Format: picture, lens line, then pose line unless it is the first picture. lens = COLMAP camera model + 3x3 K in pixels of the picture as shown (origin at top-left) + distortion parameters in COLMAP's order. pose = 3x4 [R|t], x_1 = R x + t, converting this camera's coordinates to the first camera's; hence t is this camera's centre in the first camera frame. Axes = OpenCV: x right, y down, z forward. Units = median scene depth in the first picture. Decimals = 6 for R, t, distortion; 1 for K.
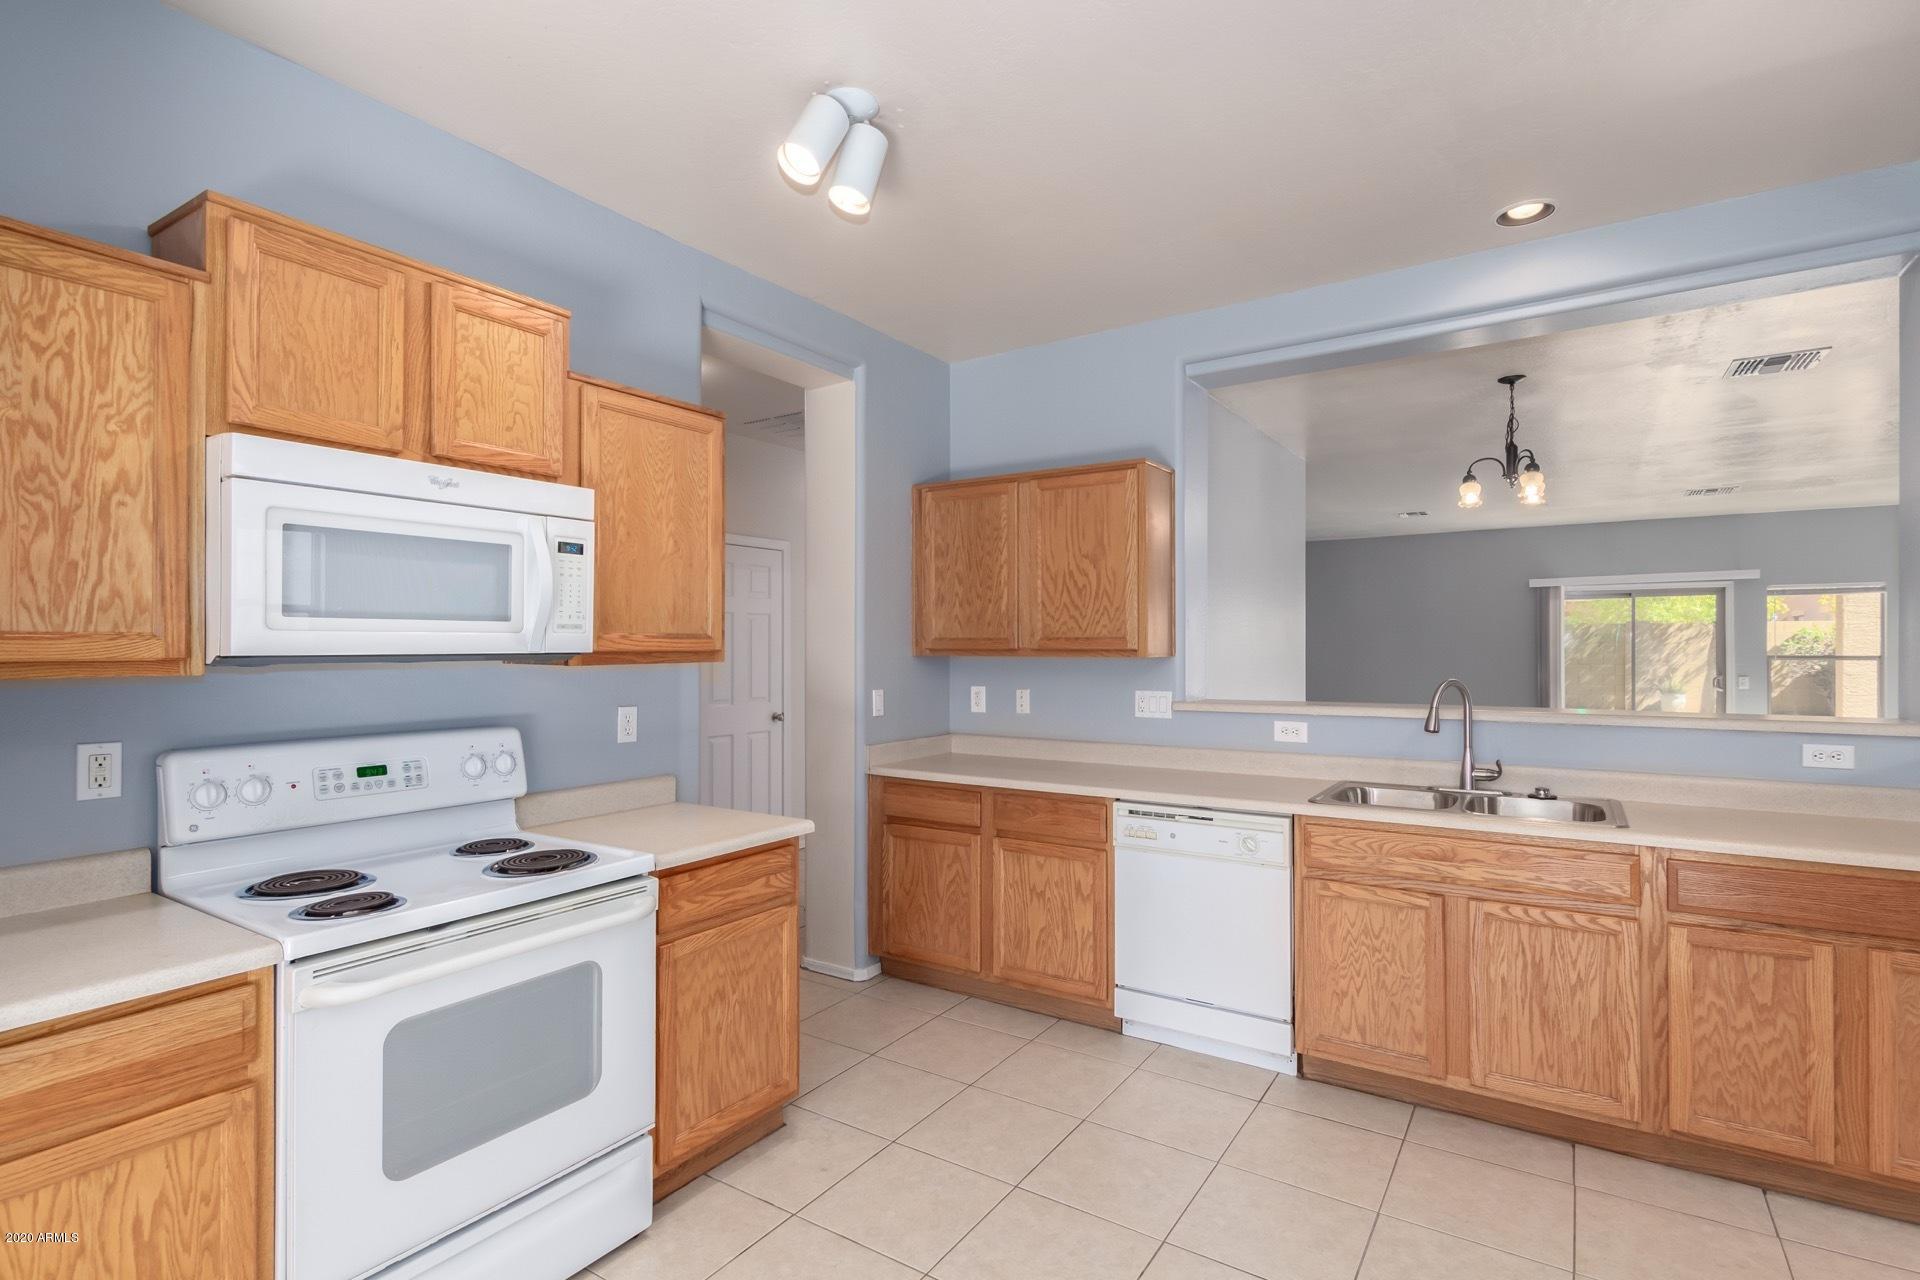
lens RADIAL K [[923.6, 0, 963.2], [0, 923.6, 646.9], [0, 0, 1]] dist [0.012059, -0.005476]
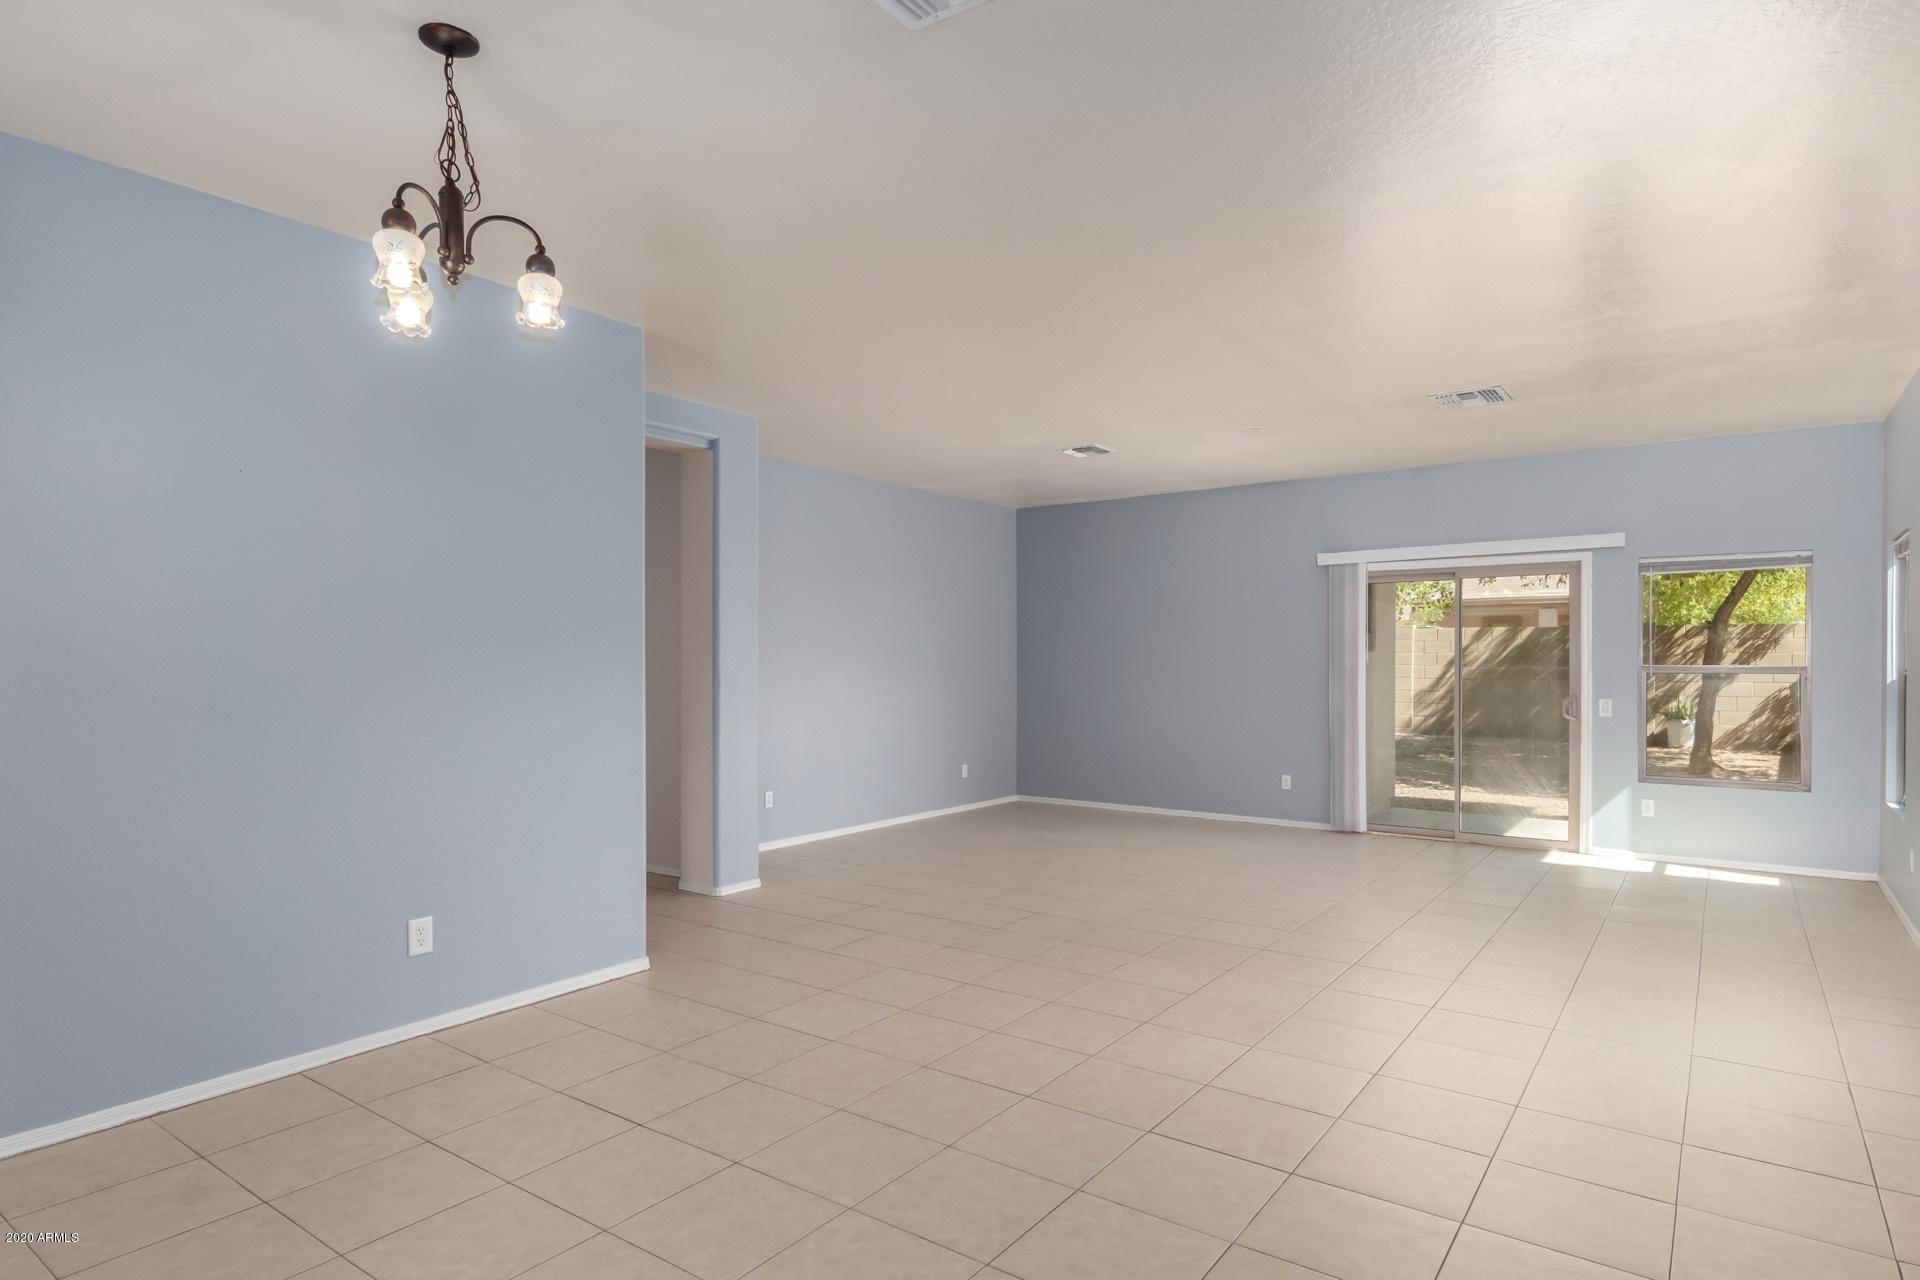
lens RADIAL K [[1058.7, 0, 958.1], [0, 1058.7, 662.0], [0, 0, 1]] dist [0.000452, 0.000083]
pose [[0.999051, -0.001411, -0.043534, 1.633214], [0.001535, 0.999995, 0.002816, 0.011397], [0.043530, -0.002880, 0.999048, 0.956398]]
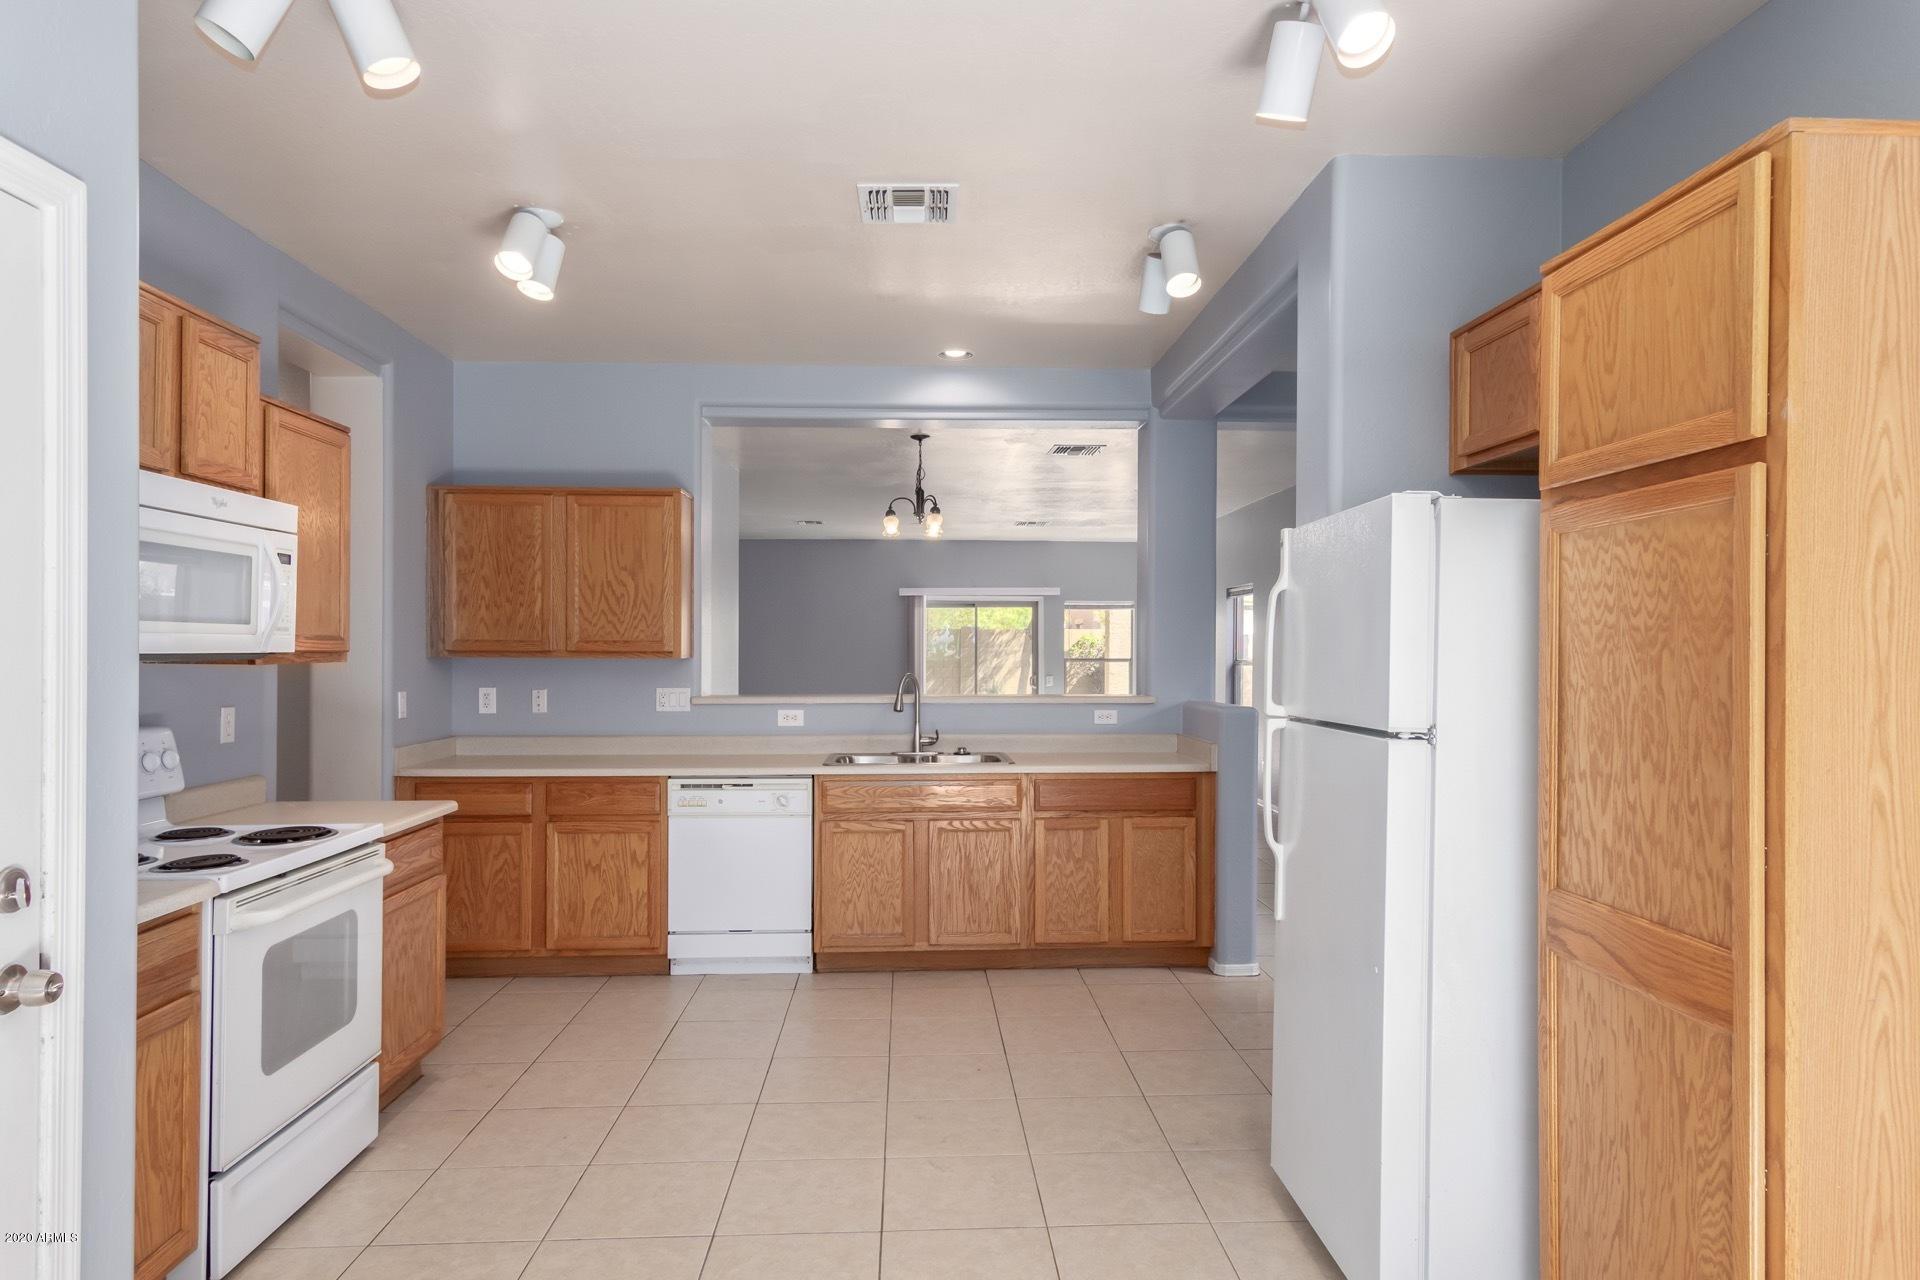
lens RADIAL K [[1149.3, 0, 960.7], [0, 1149.3, 652.3], [0, 0, 1]] dist [0.013470, 0.002034]
pose [[0.807537, 0.002685, 0.589810, -0.530808], [-0.004163, 0.999991, 0.001147, 0.000795], [-0.589802, -0.003382, 0.807541, -0.547376]]
